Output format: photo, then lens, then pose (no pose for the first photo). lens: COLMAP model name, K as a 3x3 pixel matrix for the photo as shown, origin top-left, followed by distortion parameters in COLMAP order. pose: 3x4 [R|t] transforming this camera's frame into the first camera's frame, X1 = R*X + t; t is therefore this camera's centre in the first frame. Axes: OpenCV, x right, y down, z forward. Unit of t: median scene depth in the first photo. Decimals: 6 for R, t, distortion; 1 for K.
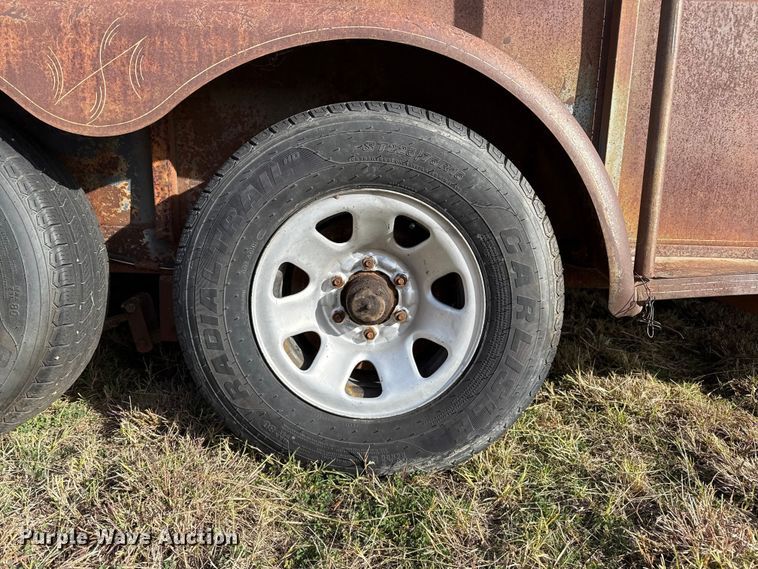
lens RADIAL K [[527.6, 0, 379.2], [0, 527.6, 273.9], [0, 0, 1]] dist [0.045193, -0.039336]
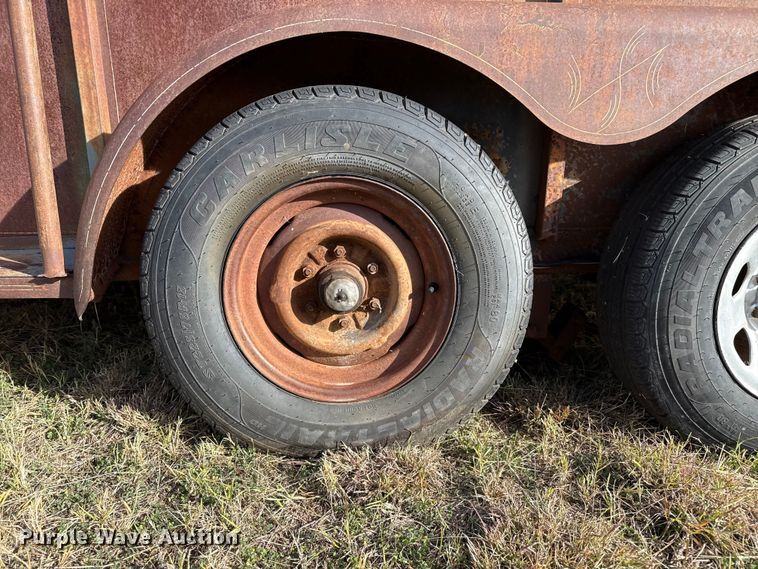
lens RADIAL K [[535.8, 0, 379.0], [0, 535.8, 260.1], [0, 0, 1]] dist [-0.037967, -0.000974]
pose [[0.994609, -0.022601, 0.101204, -0.968105], [0.022369, 0.999744, 0.003425, -0.045055], [-0.101256, -0.001142, 0.994860, 0.039378]]
